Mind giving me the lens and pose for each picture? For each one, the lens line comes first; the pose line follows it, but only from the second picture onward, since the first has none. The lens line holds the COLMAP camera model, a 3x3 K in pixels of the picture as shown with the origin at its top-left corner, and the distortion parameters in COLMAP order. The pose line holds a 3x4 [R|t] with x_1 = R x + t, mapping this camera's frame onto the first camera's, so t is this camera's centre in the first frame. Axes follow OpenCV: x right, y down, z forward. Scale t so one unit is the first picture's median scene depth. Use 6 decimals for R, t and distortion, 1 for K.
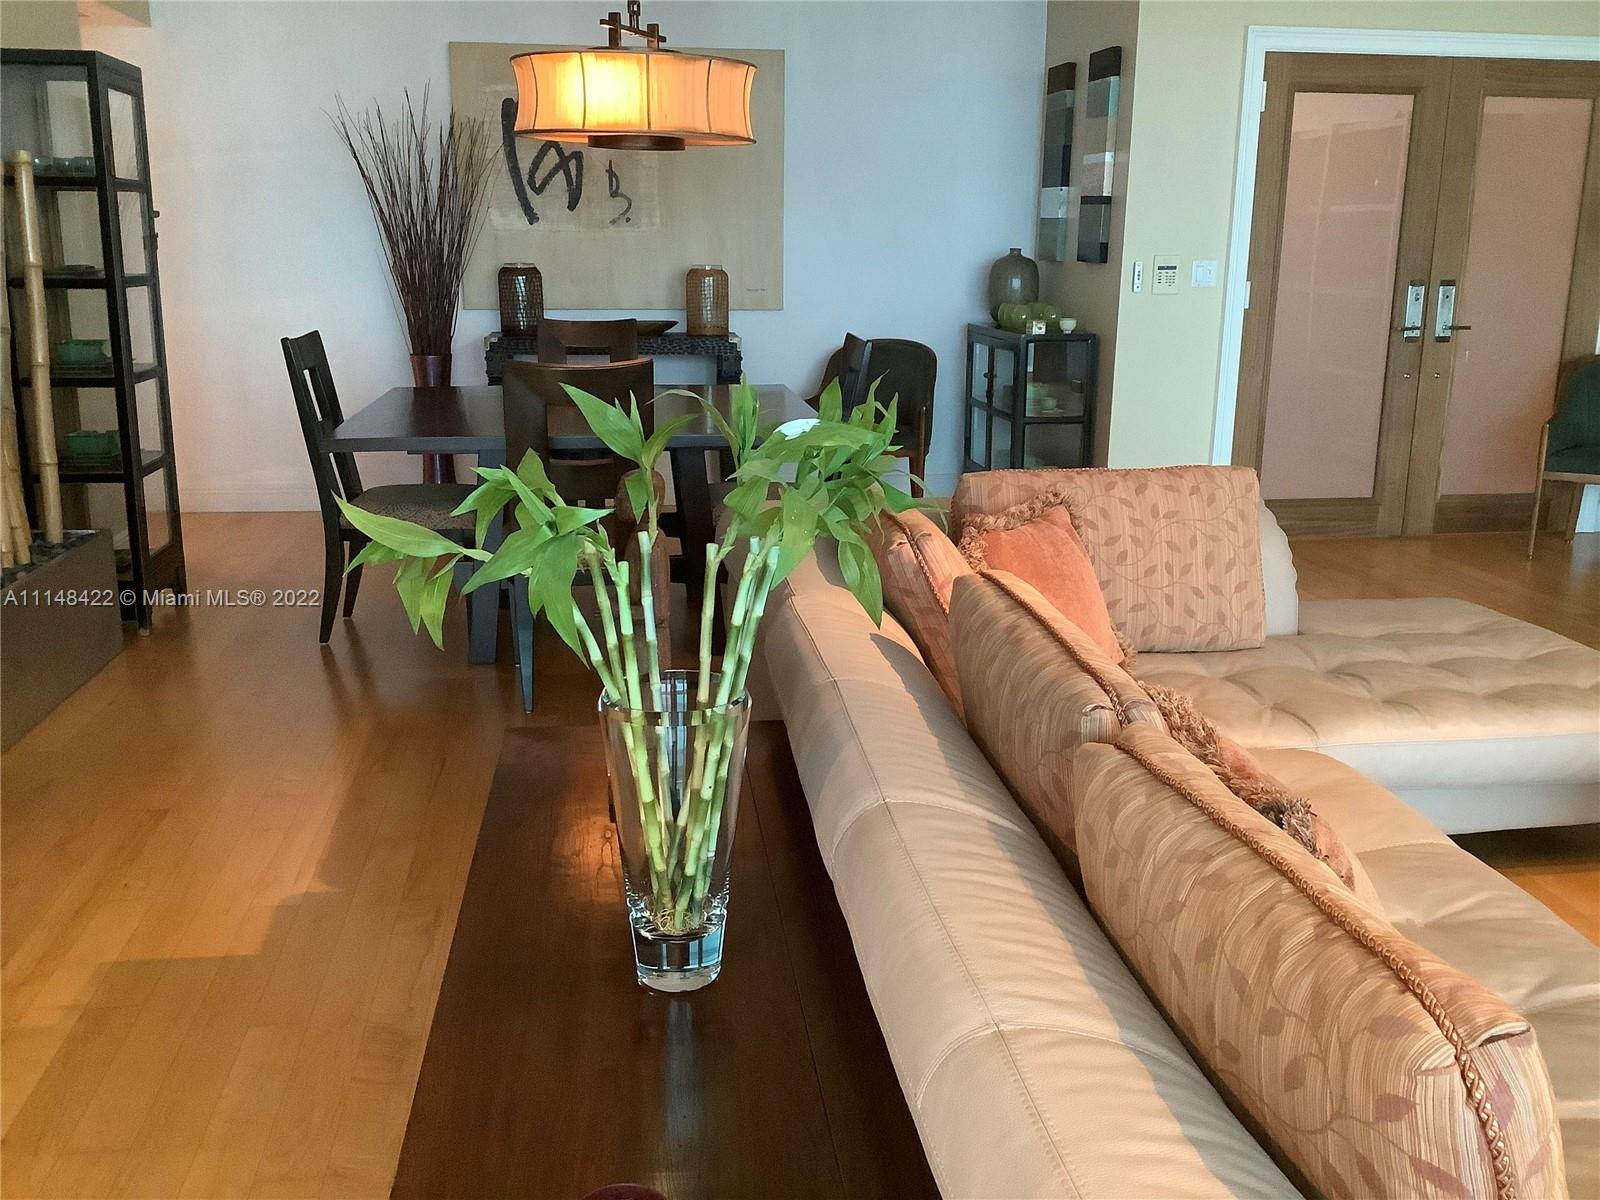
lens RADIAL K [[1452.2, 0, 799.7], [0, 1452.2, 599.3], [0, 0, 1]] dist [-0.009996, -0.008354]
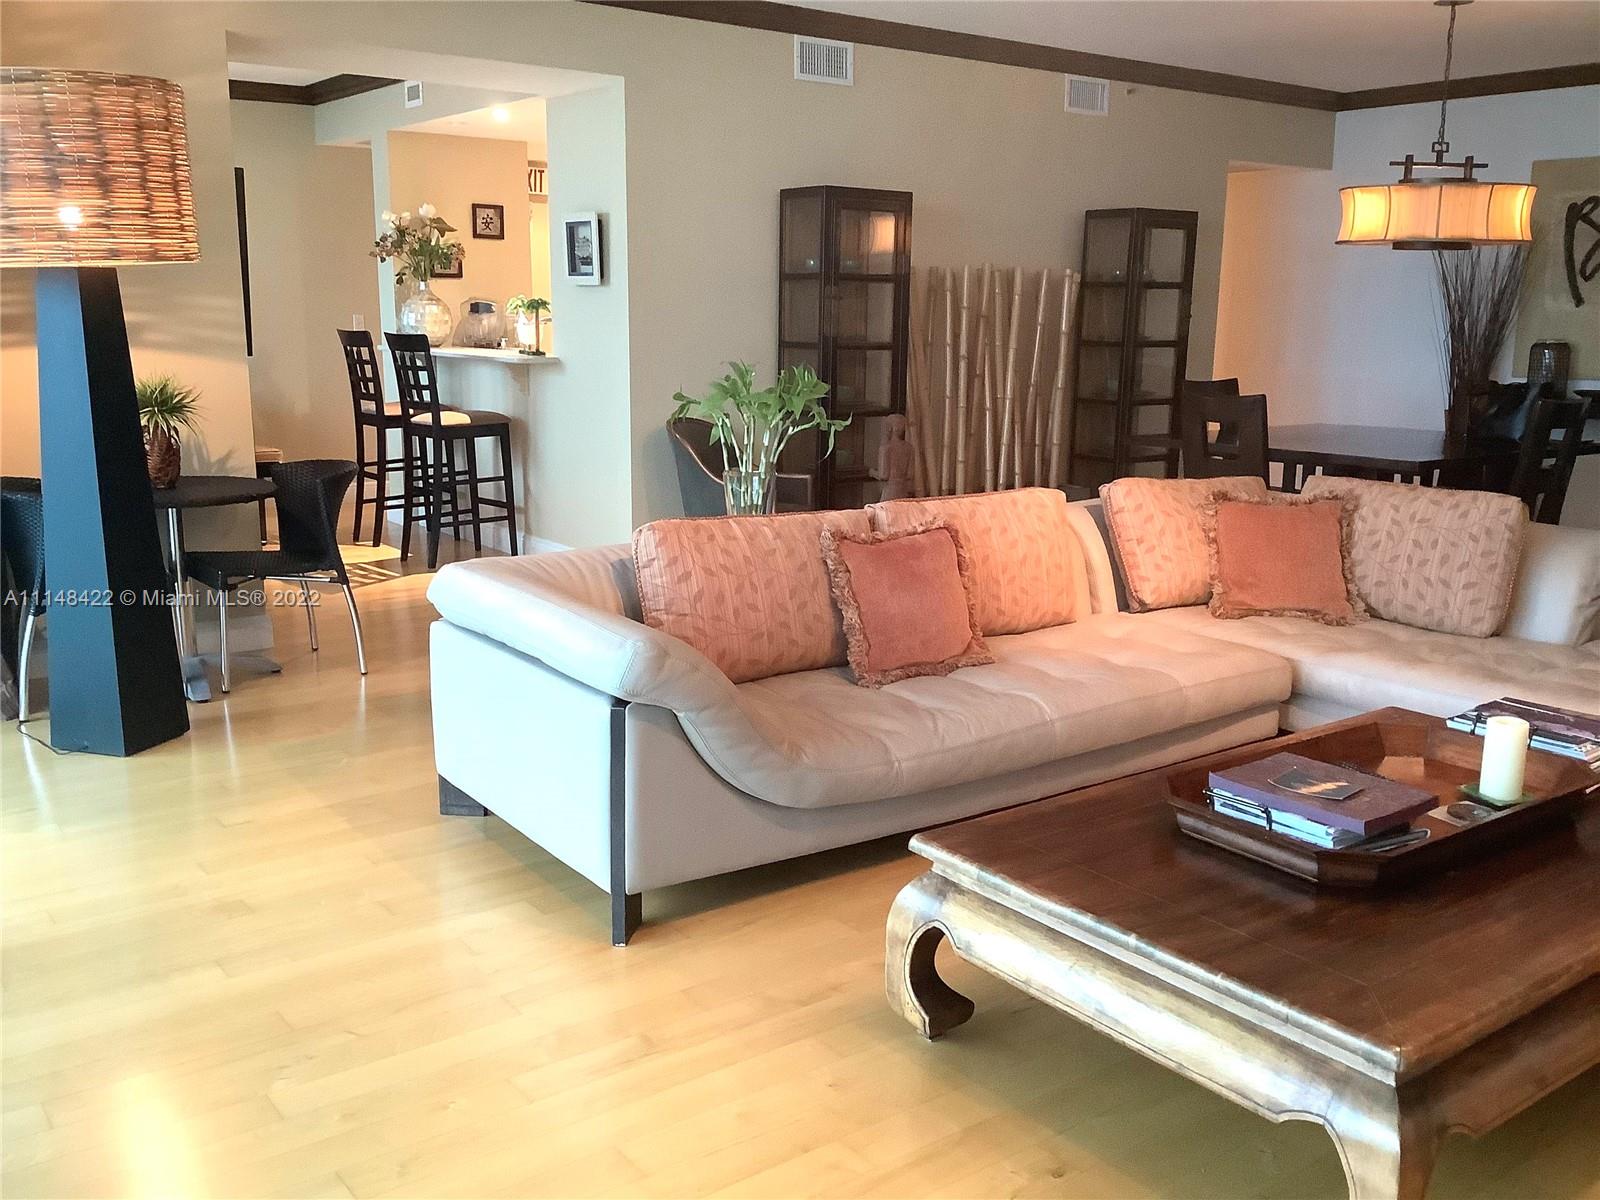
lens RADIAL K [[1452.2, 0, 800.8], [0, 1452.2, 599.9], [0, 0, 1]] dist [-0.009996, -0.008354]
pose [[0.437702, 0.165471, -0.883762, 1.180087], [-0.213682, 0.973902, 0.076518, 0.032090], [0.873359, 0.155352, 0.461637, -0.096883]]
